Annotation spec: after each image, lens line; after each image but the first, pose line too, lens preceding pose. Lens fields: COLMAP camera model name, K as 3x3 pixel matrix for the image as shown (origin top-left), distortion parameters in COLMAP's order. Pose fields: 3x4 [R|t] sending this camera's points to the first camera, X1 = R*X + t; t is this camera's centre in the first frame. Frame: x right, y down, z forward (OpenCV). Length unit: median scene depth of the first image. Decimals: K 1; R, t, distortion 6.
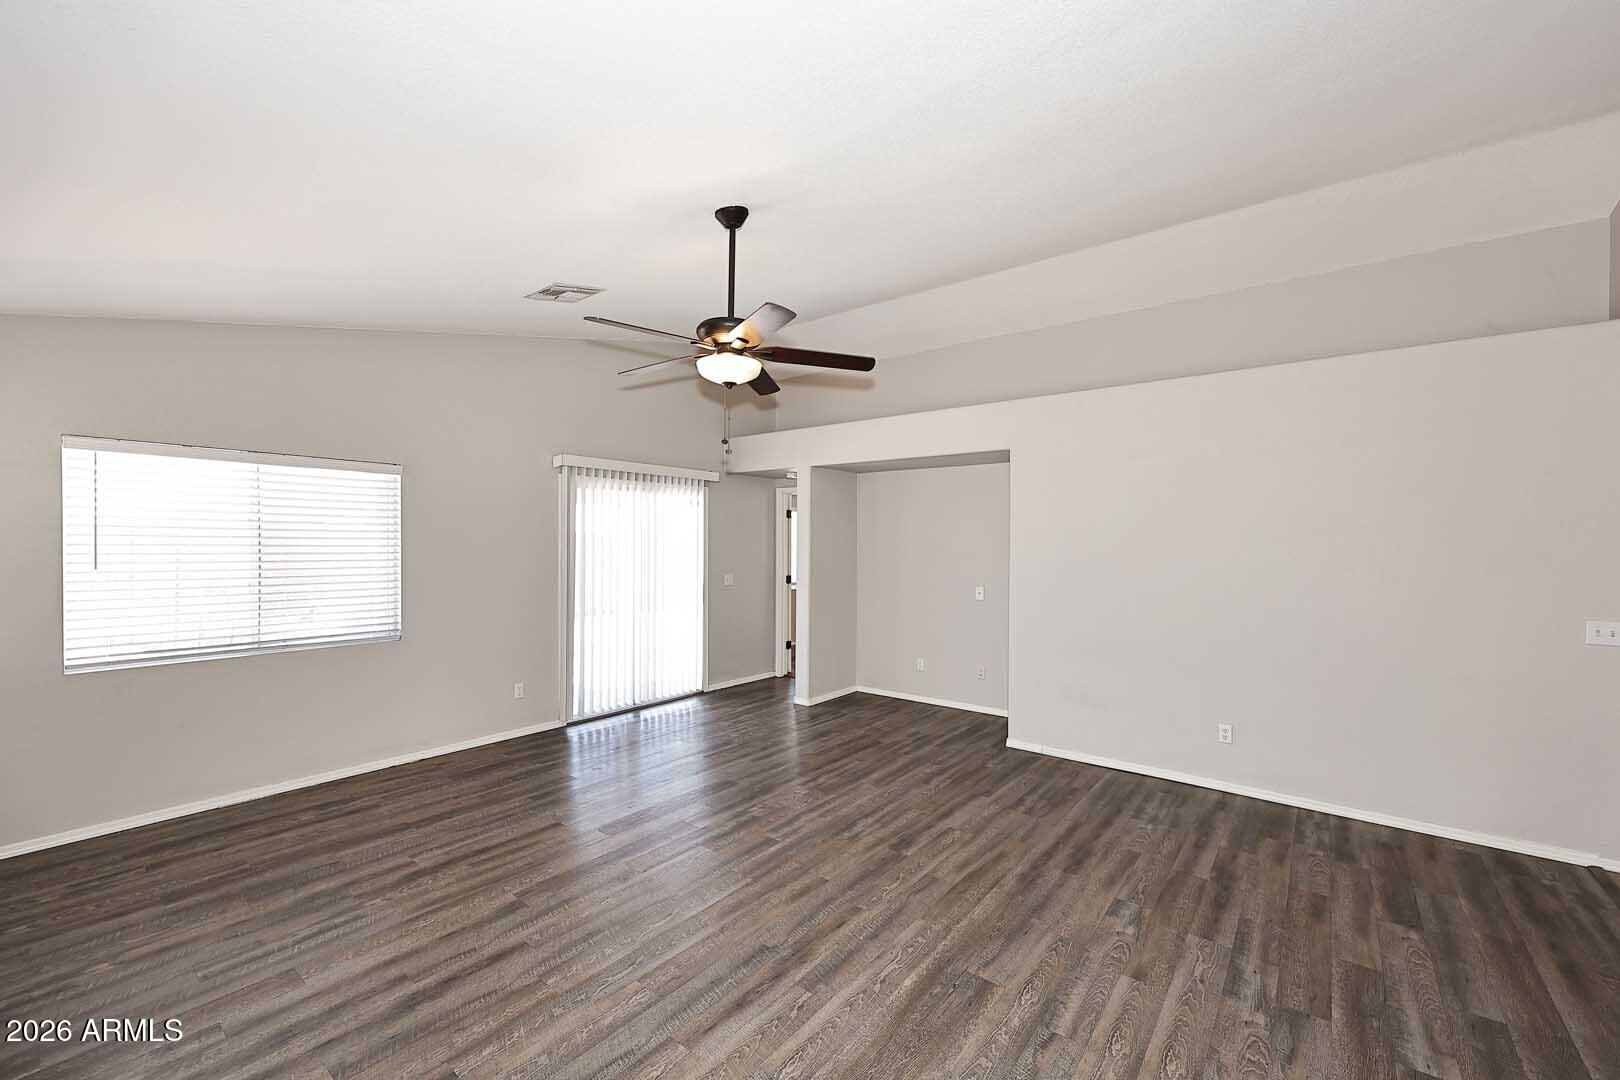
lens RADIAL K [[652.8, 0, 815.4], [0, 652.8, 542.9], [0, 0, 1]] dist [0.001478, 0.000776]
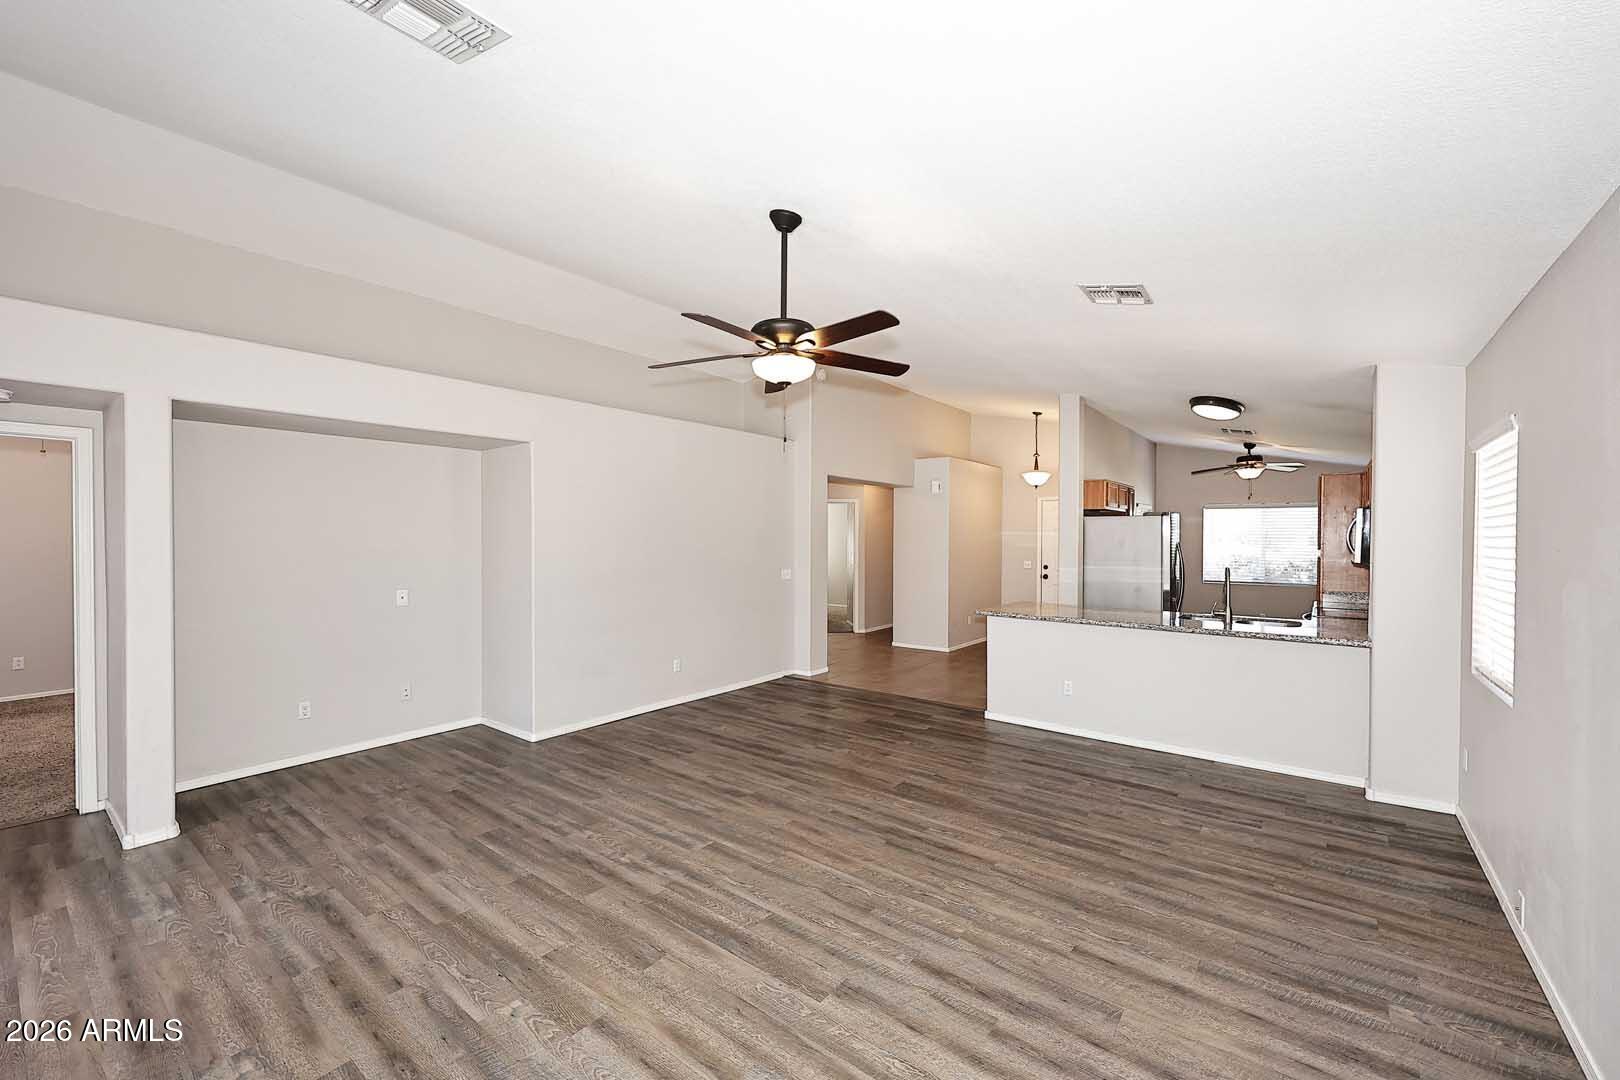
lens RADIAL K [[652.8, 0, 816.7], [0, 652.8, 541.0], [0, 0, 1]] dist [0.001478, 0.000776]
pose [[-0.008784, -0.010656, 0.999905, -0.881227], [0.003082, 0.999938, 0.010684, -0.003044], [-0.999957, 0.003175, -0.008751, 0.731850]]
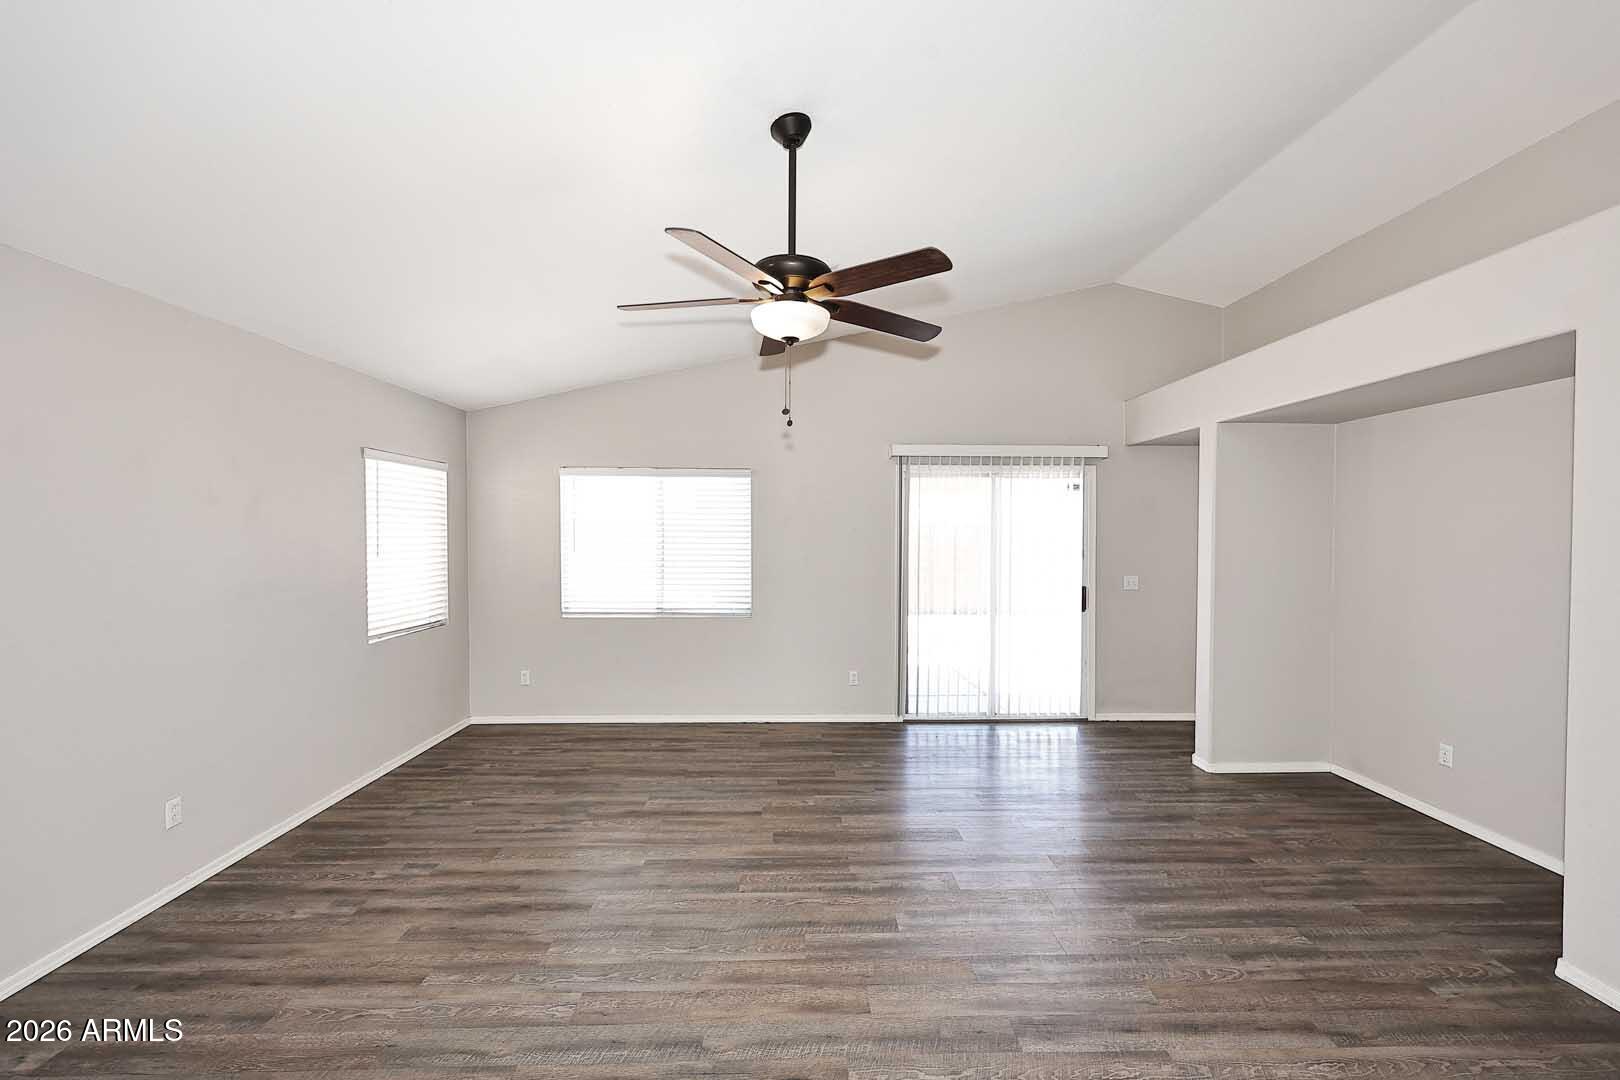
lens RADIAL K [[652.8, 0, 817.3], [0, 652.8, 537.6], [0, 0, 1]] dist [0.001478, 0.000776]
pose [[0.639685, 0.001941, -0.768635, 0.396960], [-0.000145, 0.999997, 0.002405, 0.001832], [0.768637, -0.001427, 0.639683, 0.382924]]
